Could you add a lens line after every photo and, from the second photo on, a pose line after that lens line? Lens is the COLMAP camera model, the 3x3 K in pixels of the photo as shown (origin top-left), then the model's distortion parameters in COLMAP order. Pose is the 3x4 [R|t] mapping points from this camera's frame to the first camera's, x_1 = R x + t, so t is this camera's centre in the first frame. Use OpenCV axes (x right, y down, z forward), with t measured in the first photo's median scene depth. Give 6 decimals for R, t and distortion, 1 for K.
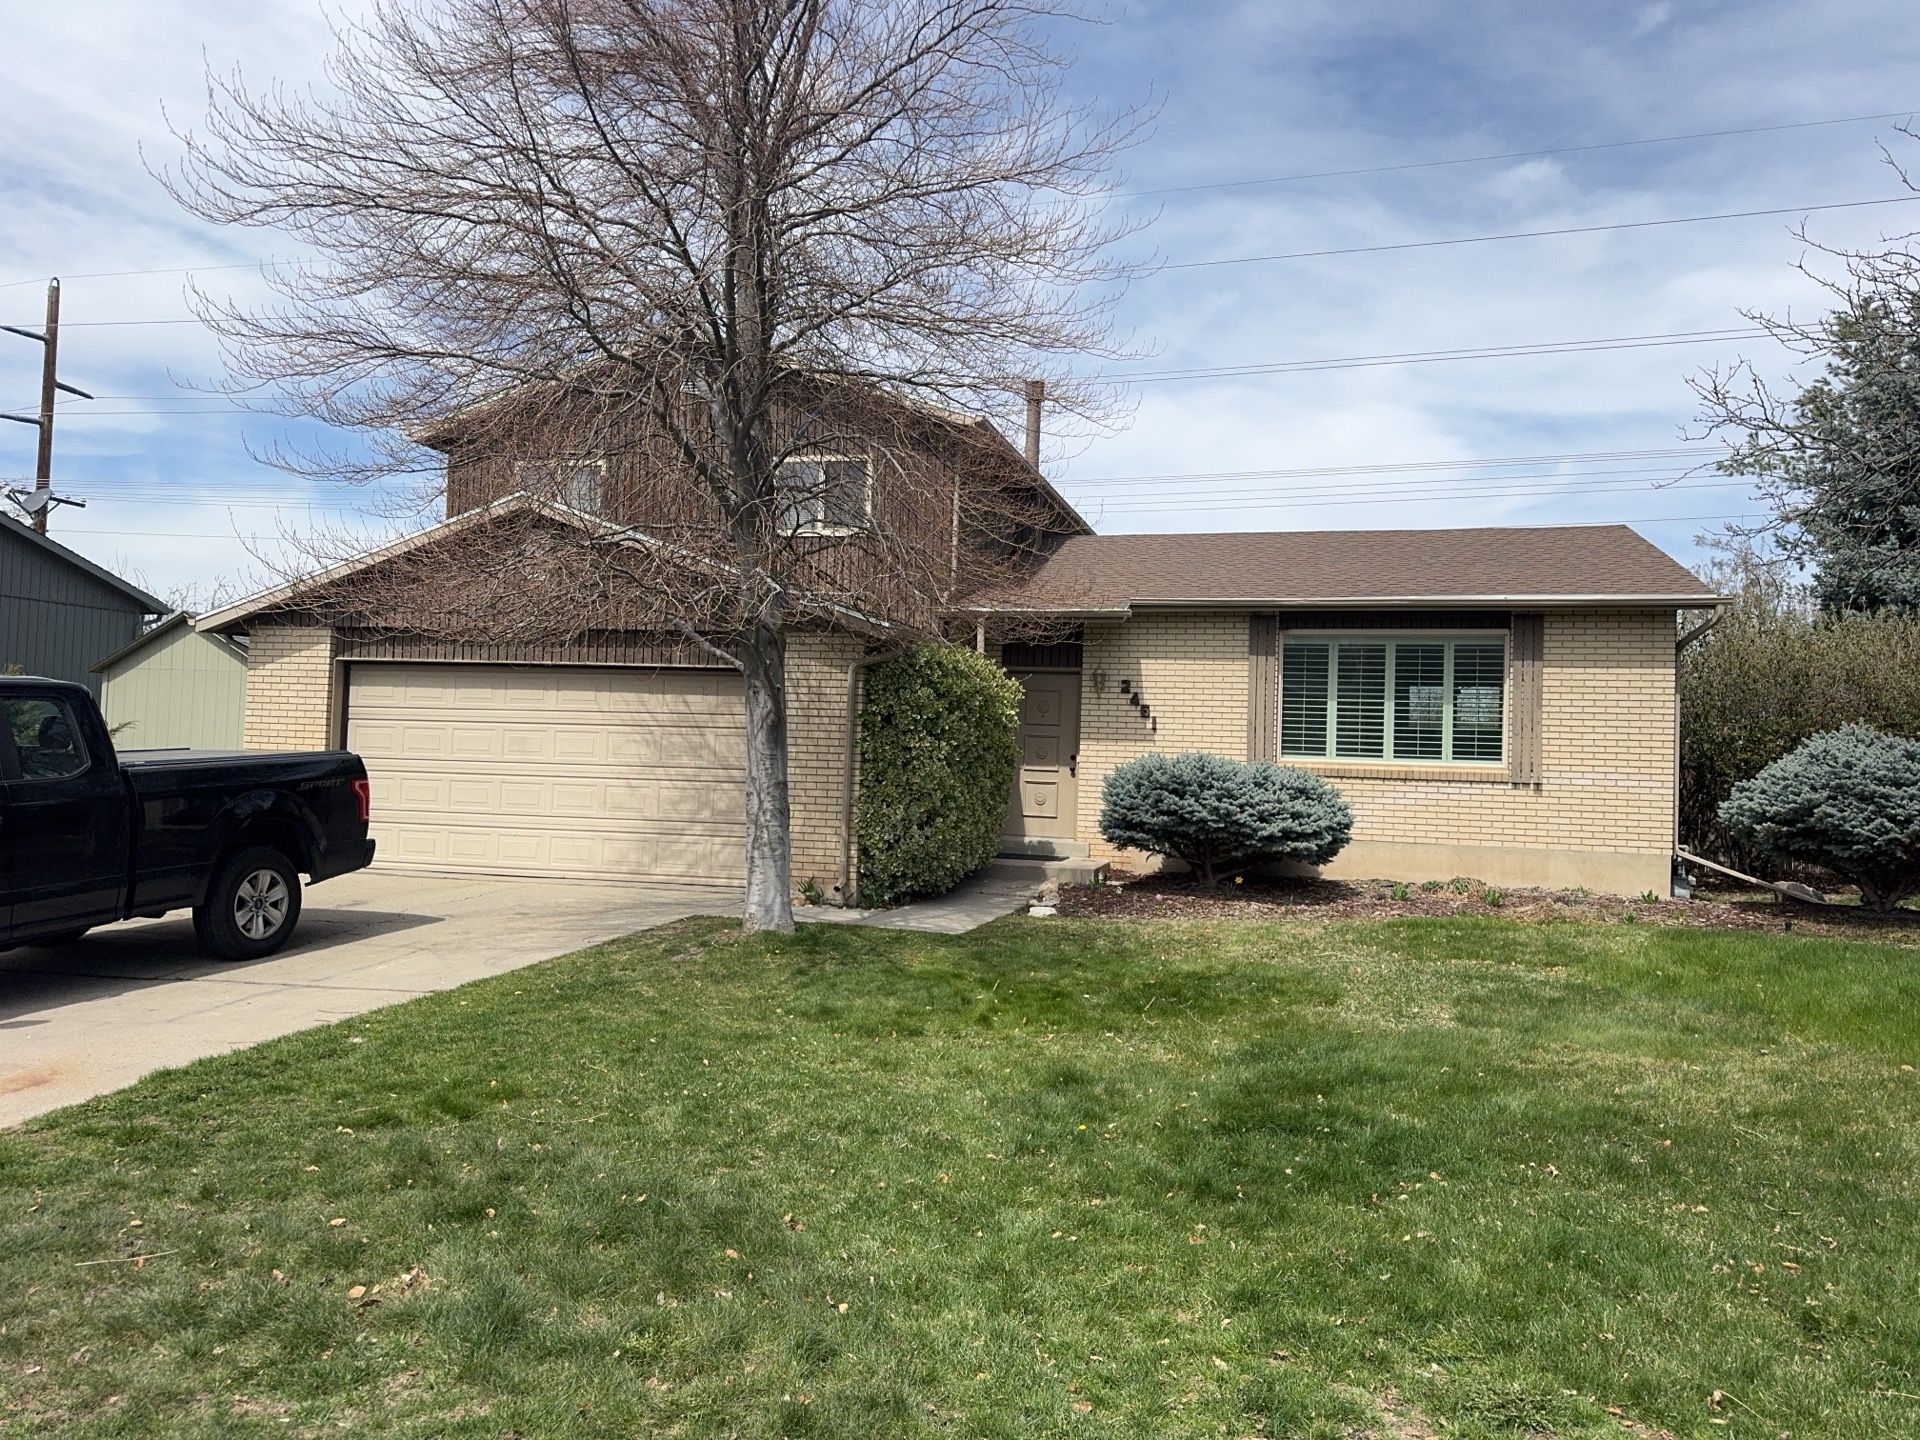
lens RADIAL K [[1425.3, 0, 961.0], [0, 1425.3, 716.7], [0, 0, 1]] dist [0.030420, -0.004802]
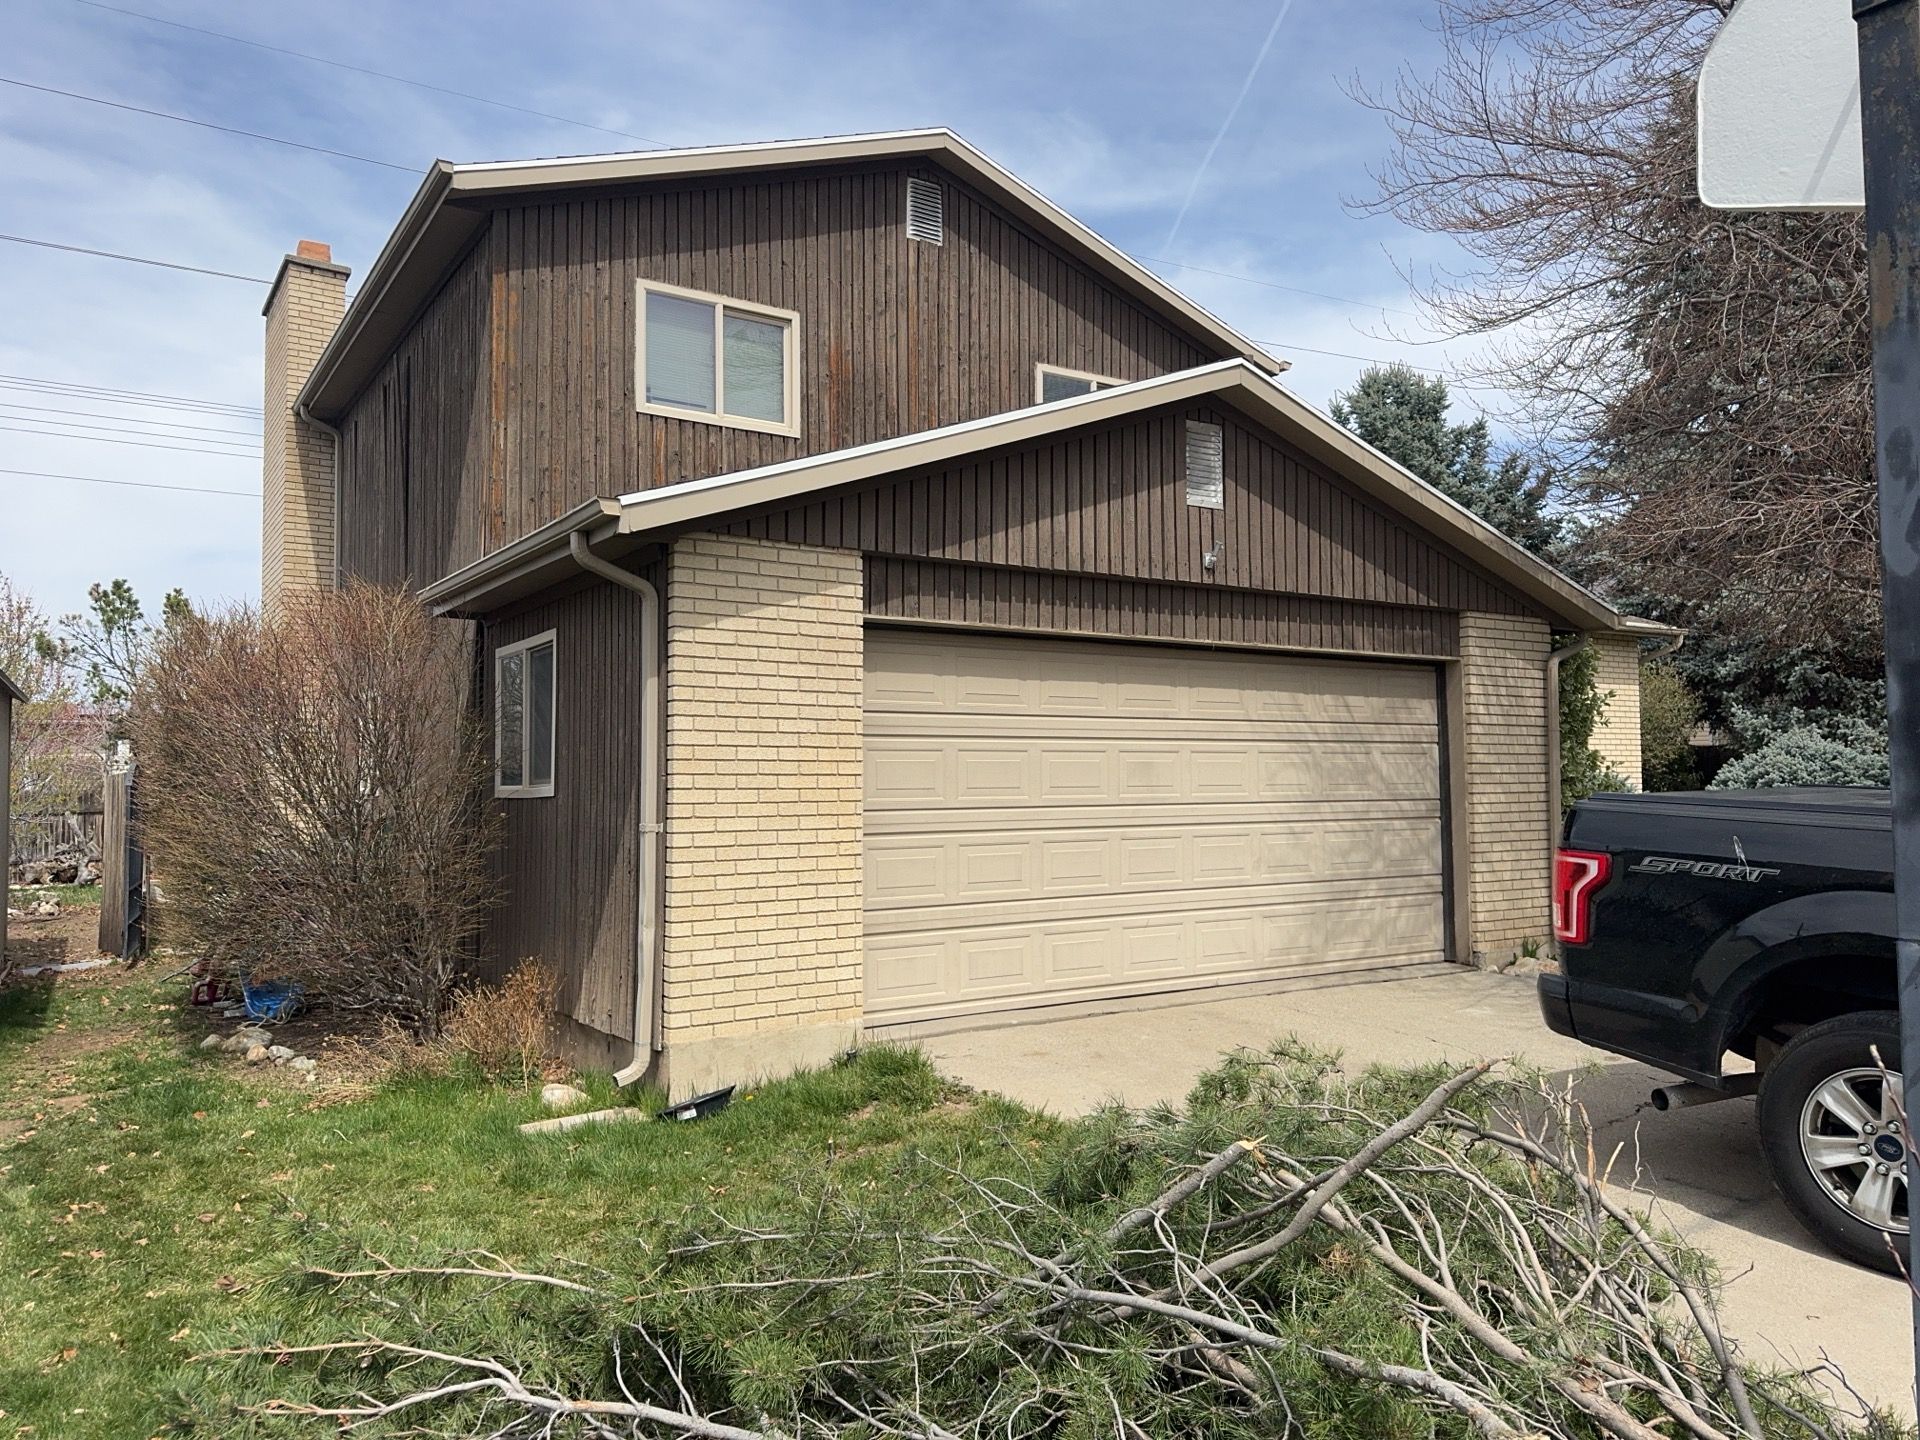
lens RADIAL K [[1367.5, 0, 859.8], [0, 1367.5, 729.5], [0, 0, 1]] dist [0.042128, -0.021453]
pose [[0.683015, -0.002724, 0.730399, -0.787696], [0.011269, 0.999913, -0.006808, 0.002823], [-0.730317, 0.012881, 0.682987, 0.673327]]
